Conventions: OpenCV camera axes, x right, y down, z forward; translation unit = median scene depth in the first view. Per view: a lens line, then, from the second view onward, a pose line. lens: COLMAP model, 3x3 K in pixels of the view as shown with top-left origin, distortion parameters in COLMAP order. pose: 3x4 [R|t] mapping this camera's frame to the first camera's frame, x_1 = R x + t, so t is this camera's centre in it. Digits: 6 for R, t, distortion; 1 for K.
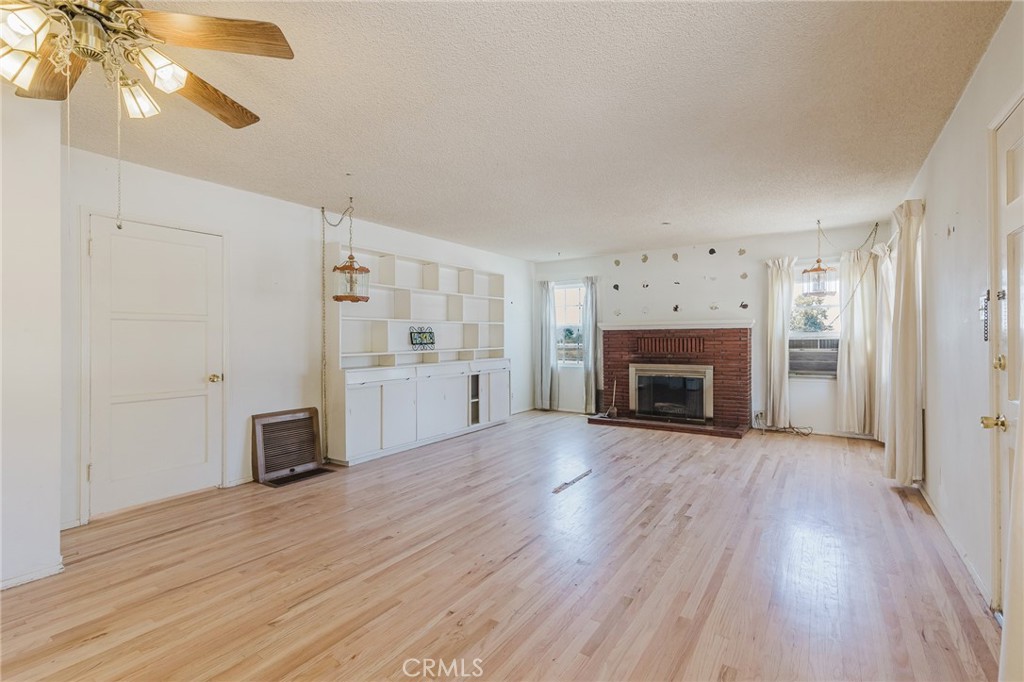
lens RADIAL K [[471.1, 0, 513.5], [0, 471.1, 347.3], [0, 0, 1]] dist [0.003348, -0.000979]
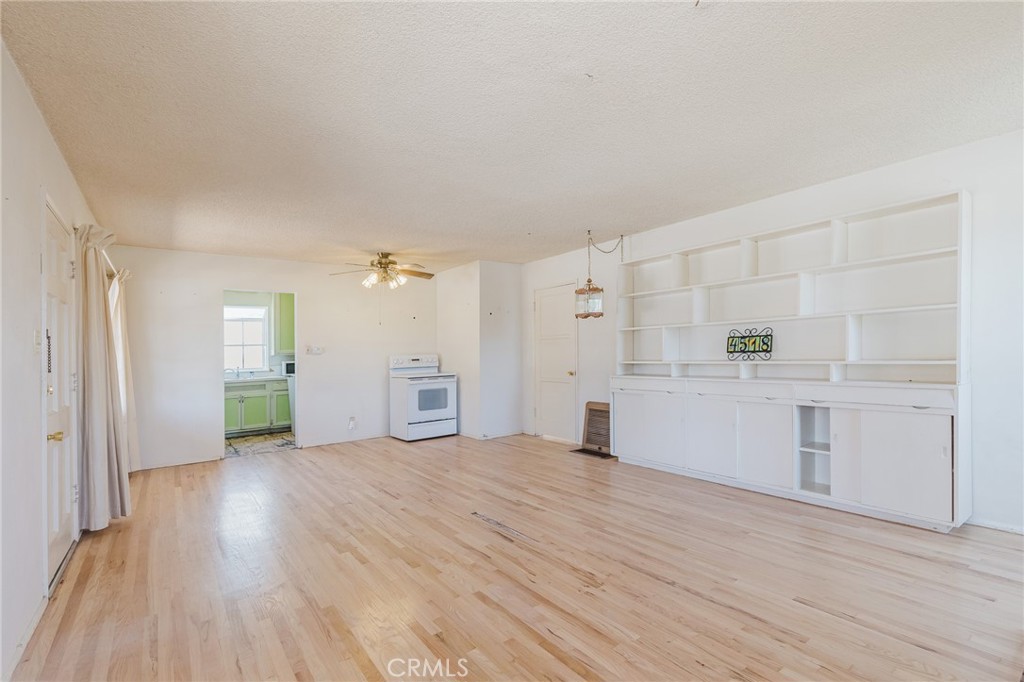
lens RADIAL K [[471.1, 0, 513.2], [0, 471.1, 342.1], [0, 0, 1]] dist [0.003348, -0.000979]
pose [[-0.342137, 0.002492, -0.939647, 0.898819], [0.014392, 0.999893, -0.002588, -0.037297], [0.939540, -0.014409, -0.342137, 1.306031]]
